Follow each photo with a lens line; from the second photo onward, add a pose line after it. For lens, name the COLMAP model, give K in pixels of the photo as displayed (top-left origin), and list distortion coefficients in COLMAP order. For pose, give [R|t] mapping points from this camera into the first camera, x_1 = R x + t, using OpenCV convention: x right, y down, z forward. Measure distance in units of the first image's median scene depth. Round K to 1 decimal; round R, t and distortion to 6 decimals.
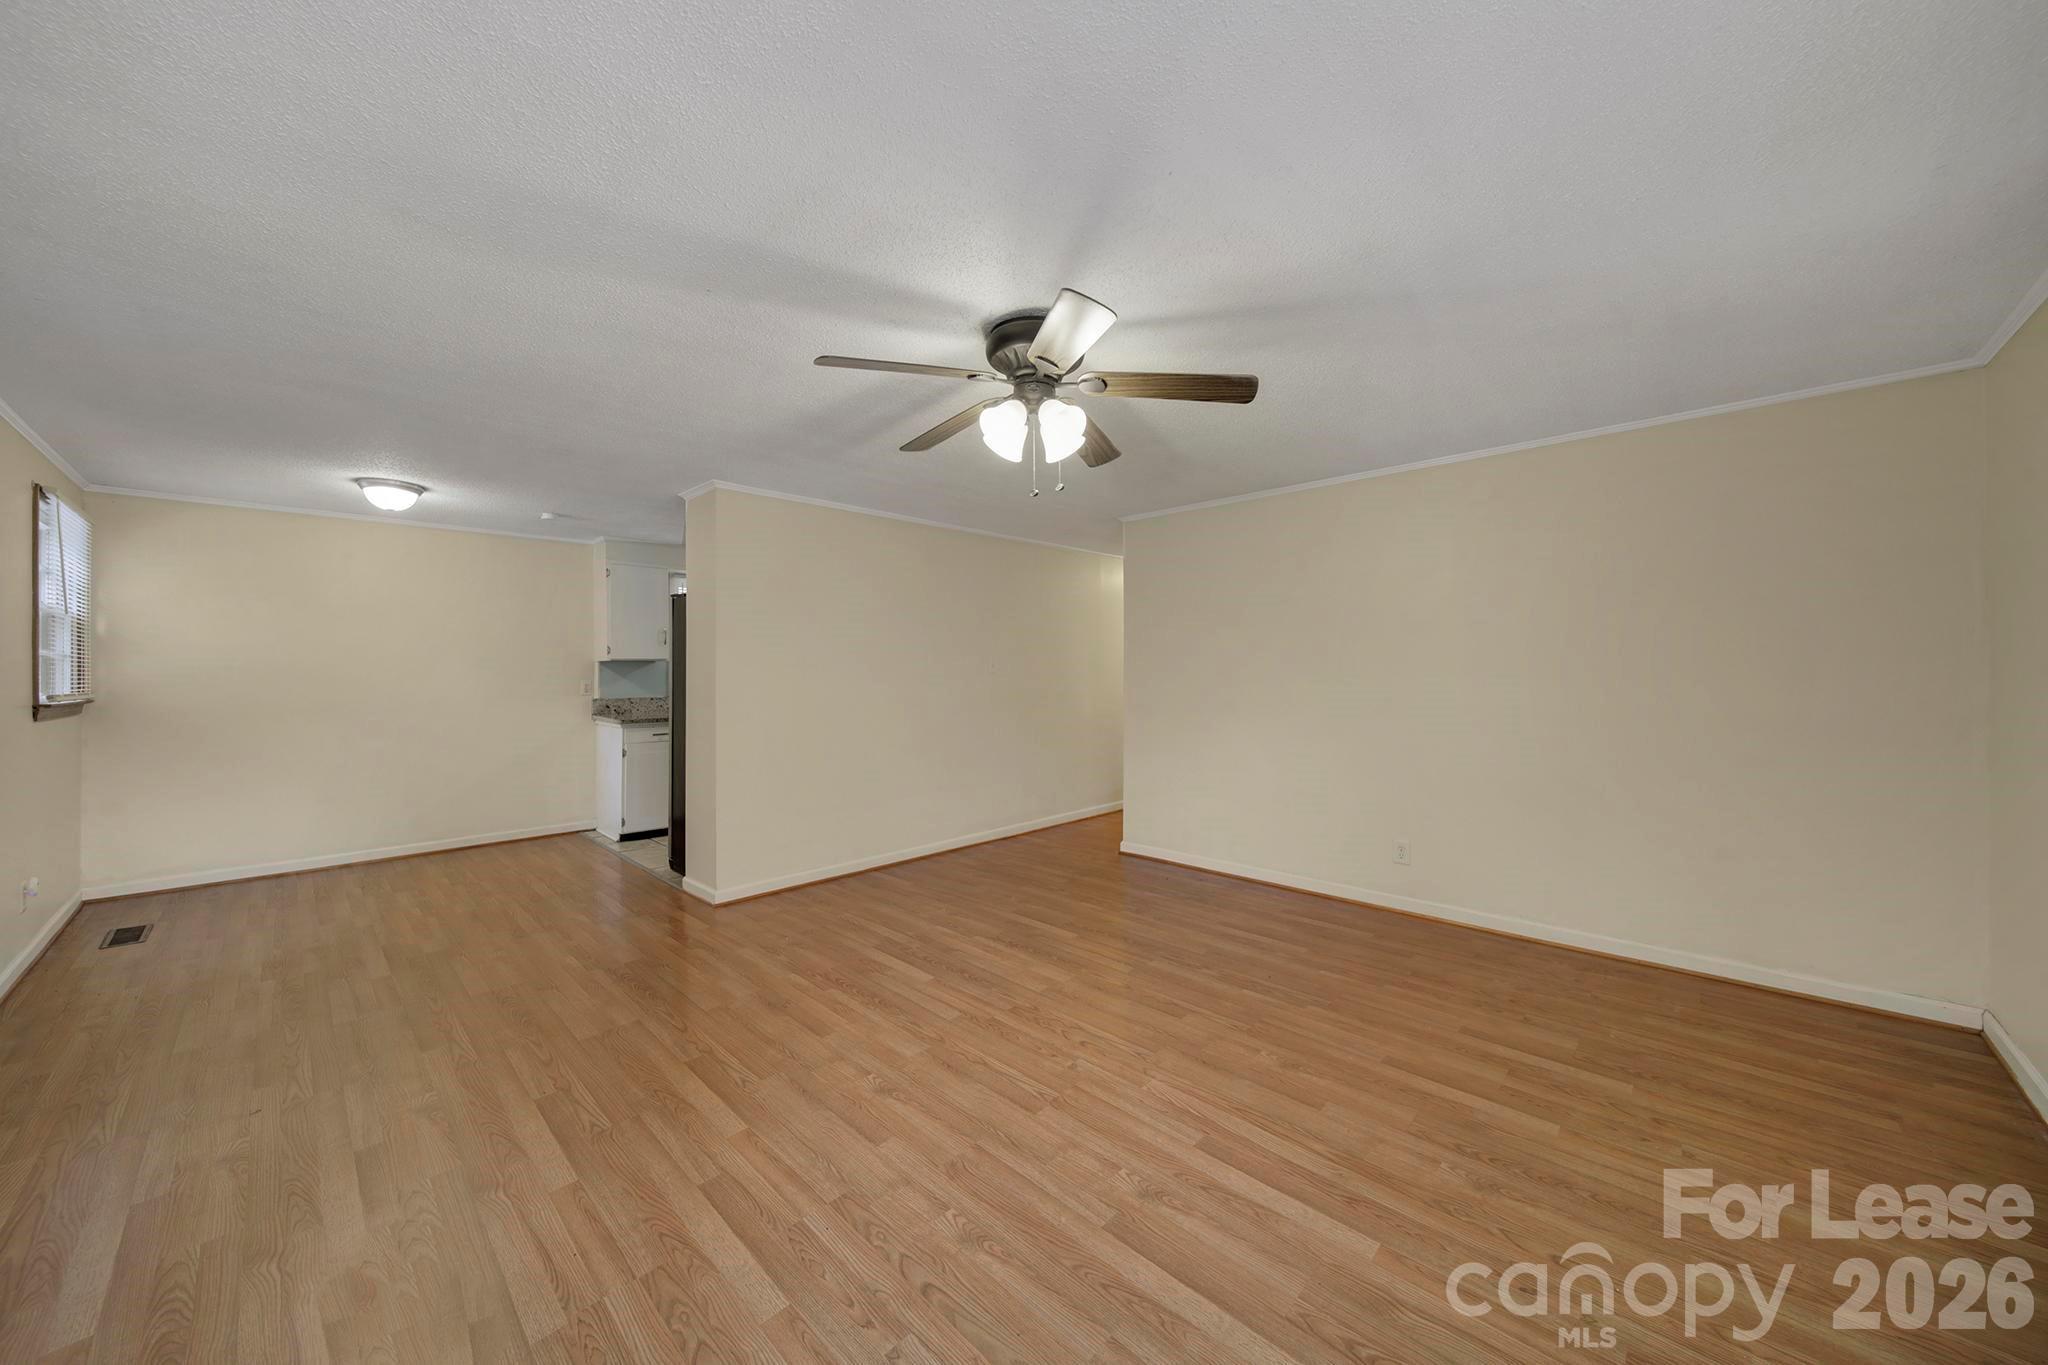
lens RADIAL K [[716.5, 0, 1031.8], [0, 716.5, 661.1], [0, 0, 1]] dist [0.000213, -0.001674]
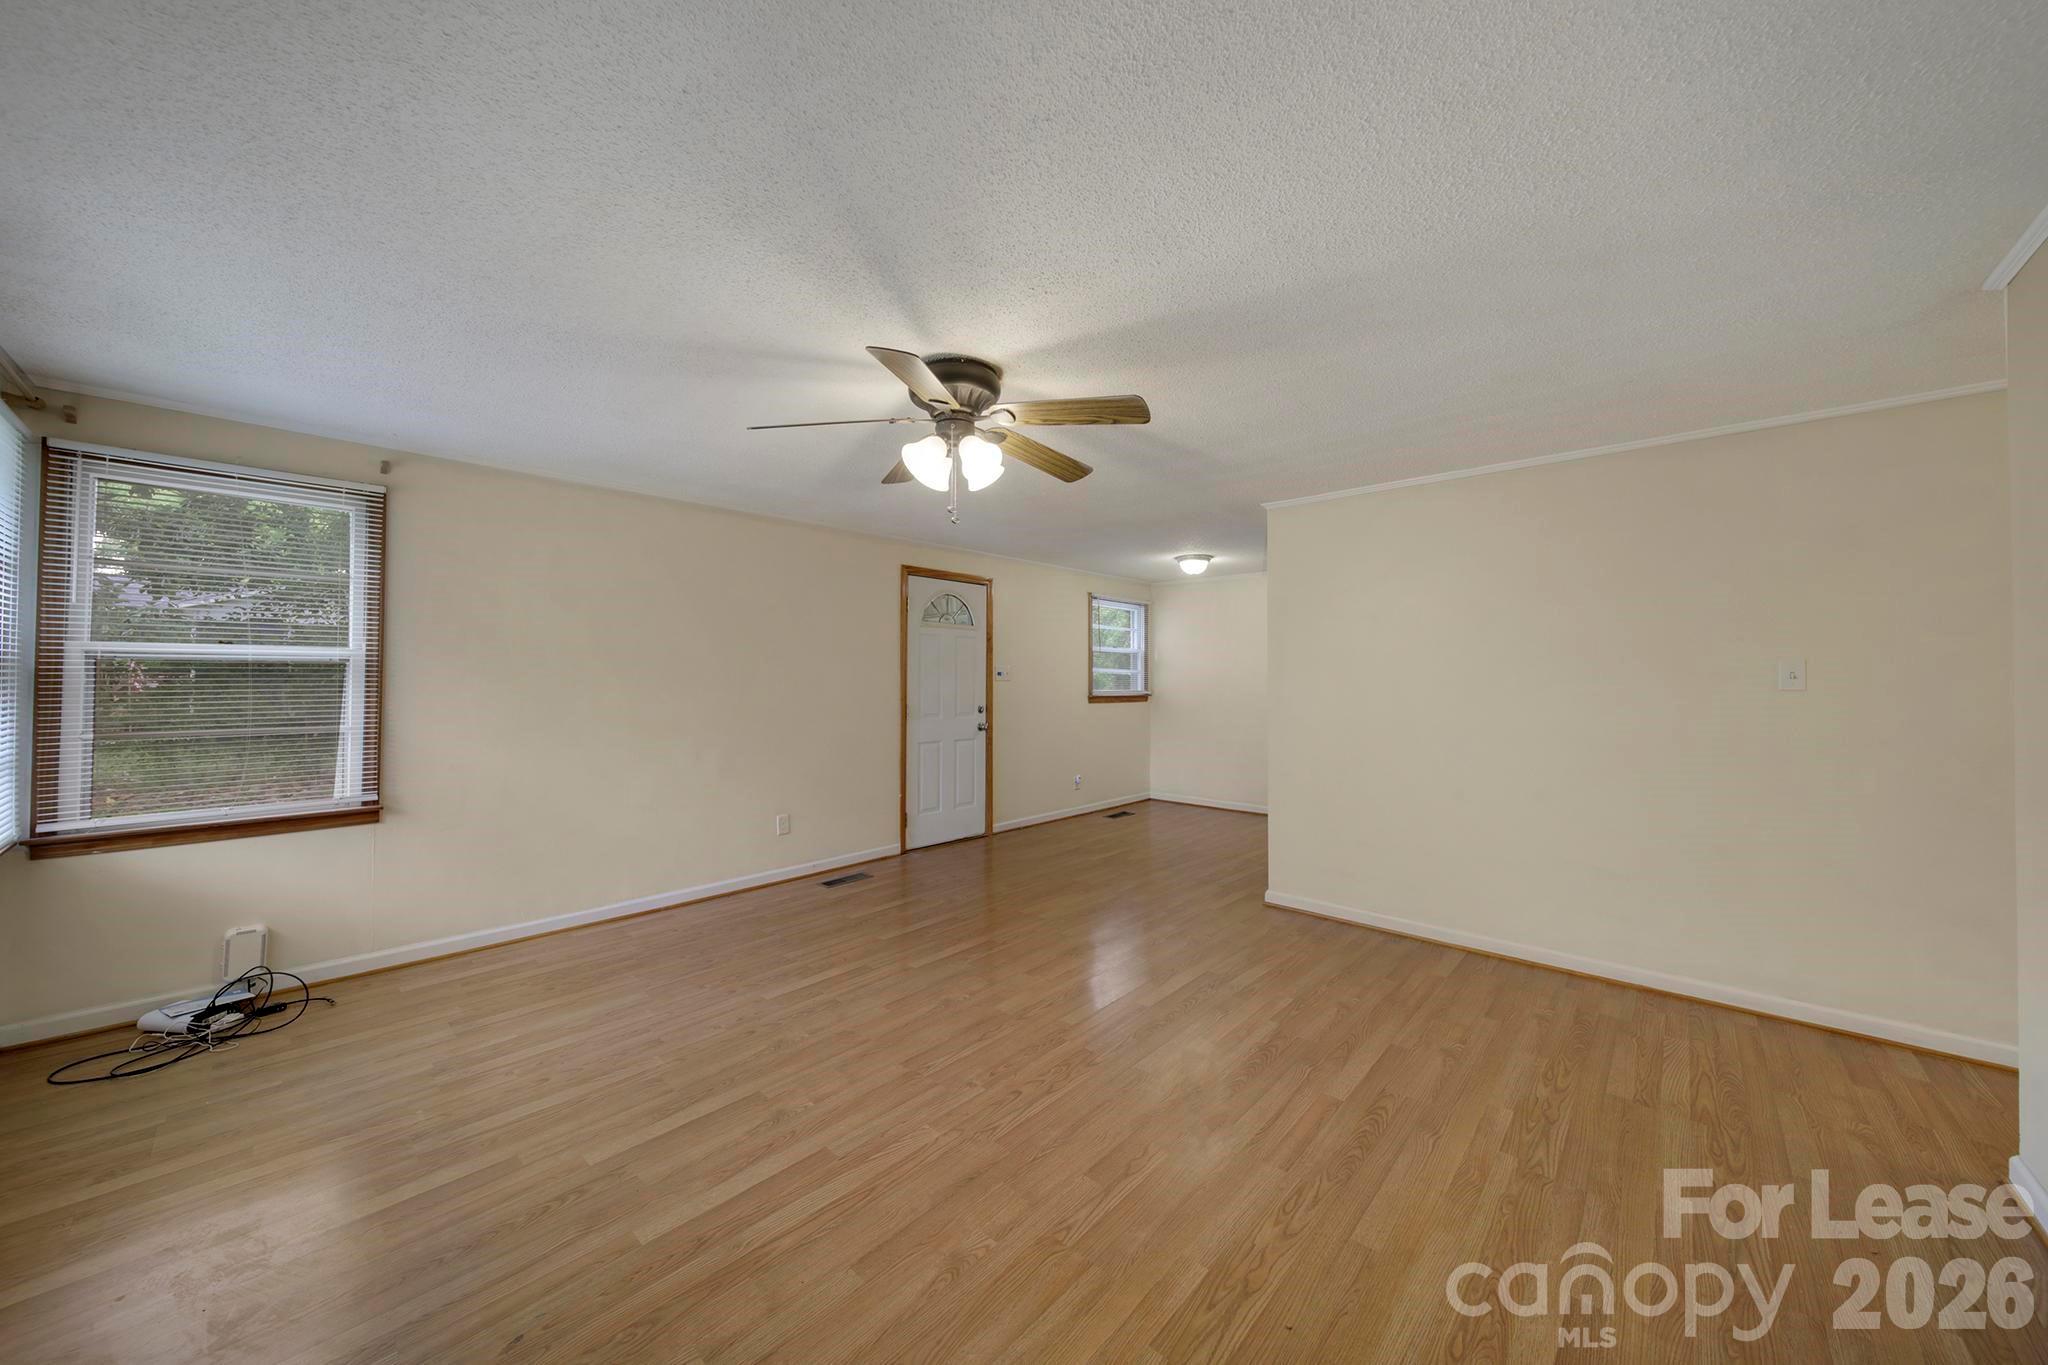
lens RADIAL K [[716.5, 0, 1022.9], [0, 716.5, 679.4], [0, 0, 1]] dist [0.000213, -0.001674]
pose [[0.014079, 0.004953, -0.999889, 0.984141], [0.011432, 0.999922, 0.005114, -0.001057], [0.999836, -0.011502, 0.014021, 0.996754]]
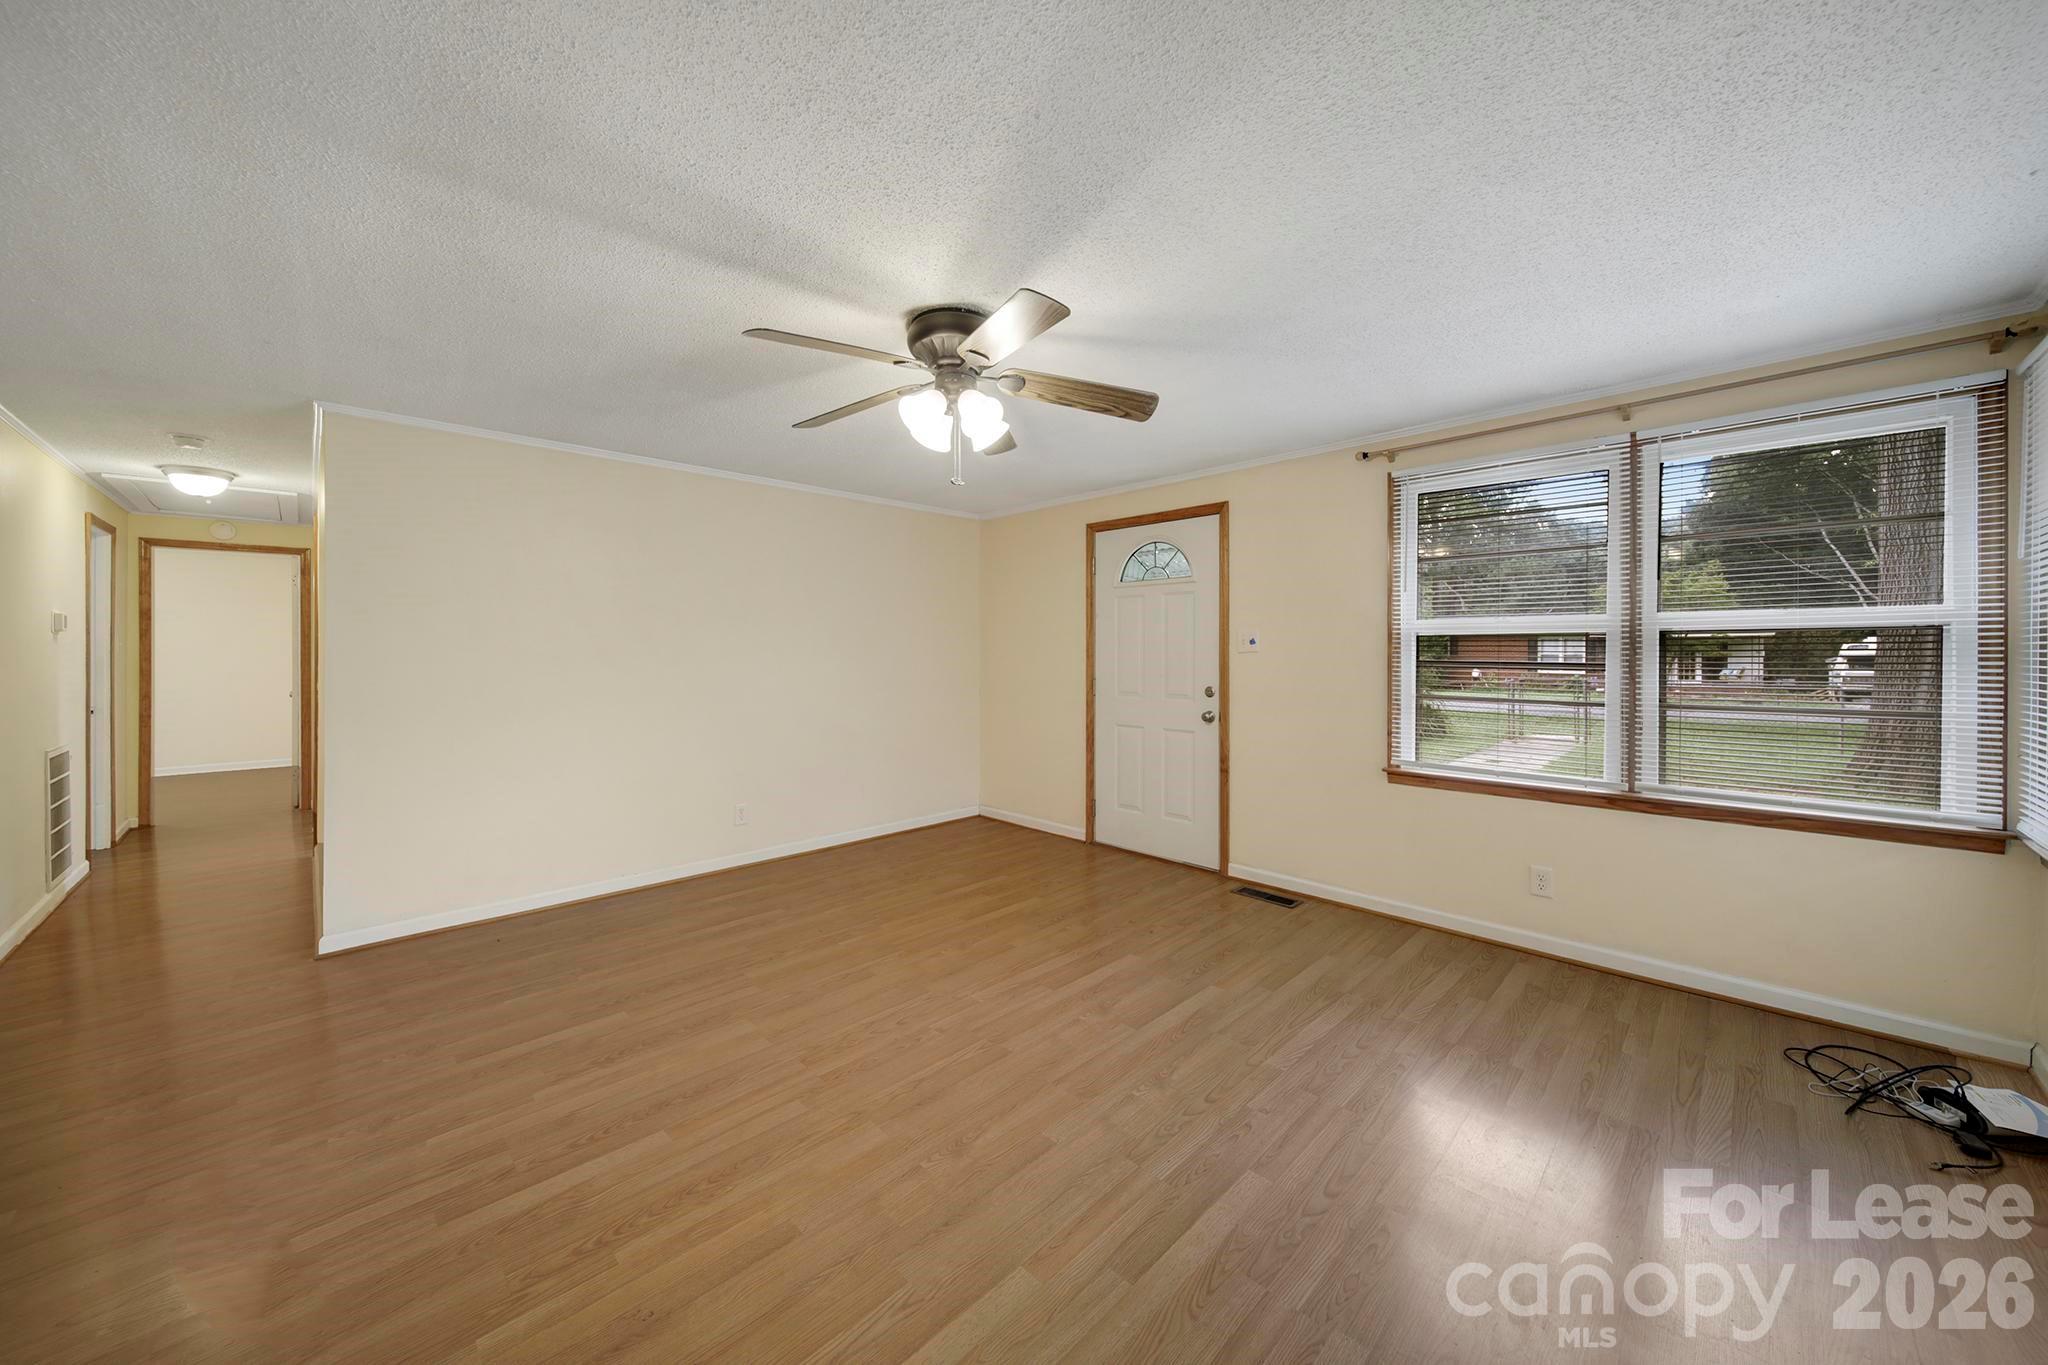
lens RADIAL K [[716.5, 0, 1017.6], [0, 716.5, 656.0], [0, 0, 1]] dist [0.000213, -0.001674]
pose [[0.037238, -0.002384, 0.999304, -0.929926], [-0.012808, 0.999914, 0.002863, 0.008757], [-0.999224, -0.012906, 0.037205, 0.800352]]
